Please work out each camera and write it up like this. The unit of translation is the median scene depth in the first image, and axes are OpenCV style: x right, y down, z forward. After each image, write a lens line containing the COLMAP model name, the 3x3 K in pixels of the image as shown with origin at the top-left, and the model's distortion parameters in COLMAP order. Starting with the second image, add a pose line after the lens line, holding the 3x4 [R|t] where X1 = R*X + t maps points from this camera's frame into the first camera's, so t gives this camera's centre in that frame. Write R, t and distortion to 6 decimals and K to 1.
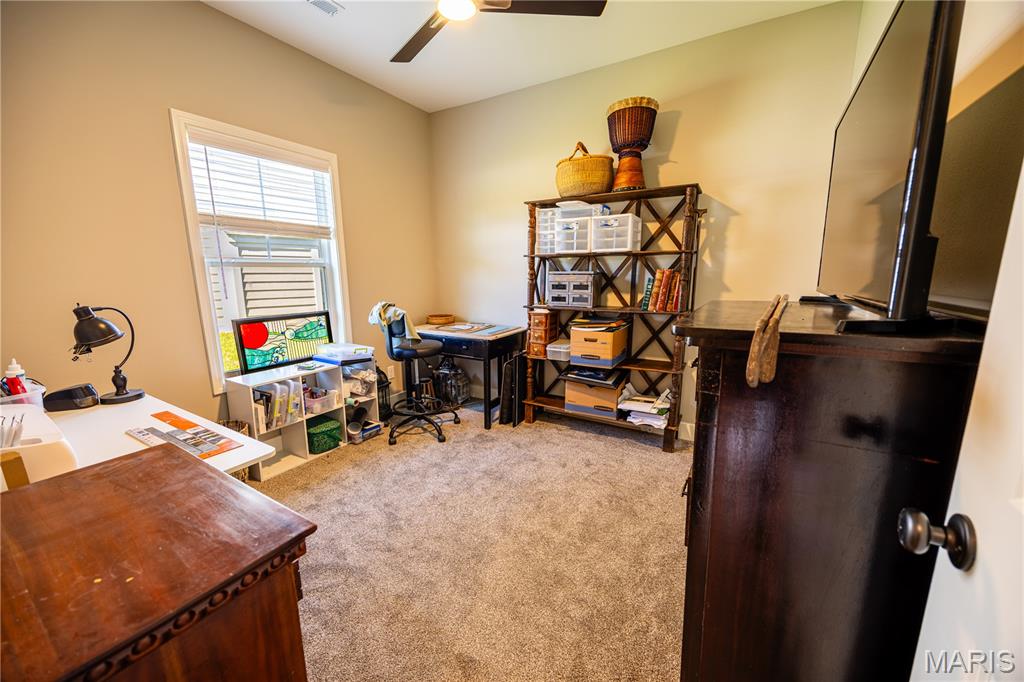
lens RADIAL K [[385.9, 0, 512.0], [0, 385.9, 341.0], [0, 0, 1]] dist [-0.001290, -0.000155]
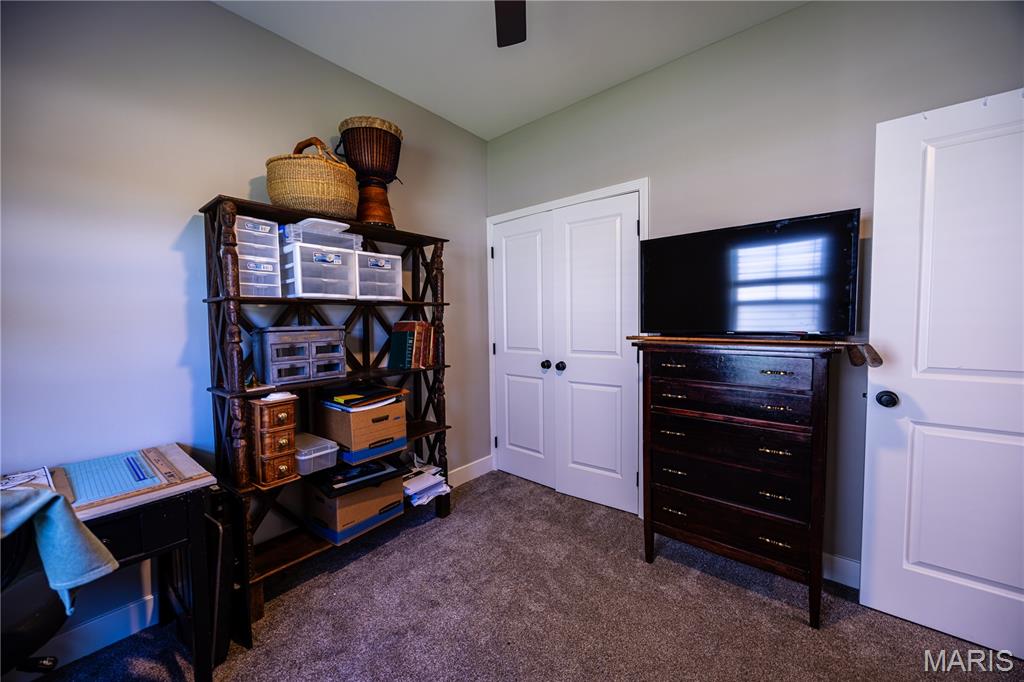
lens RADIAL K [[385.9, 0, 512.0], [0, 385.9, 341.0], [0, 0, 1]] dist [-0.001290, -0.000155]
pose [[0.151603, -0.053649, 0.986984, -0.432967], [0.190136, 0.981461, 0.024144, -0.109246], [-0.969982, 0.184001, 0.158994, 0.585636]]
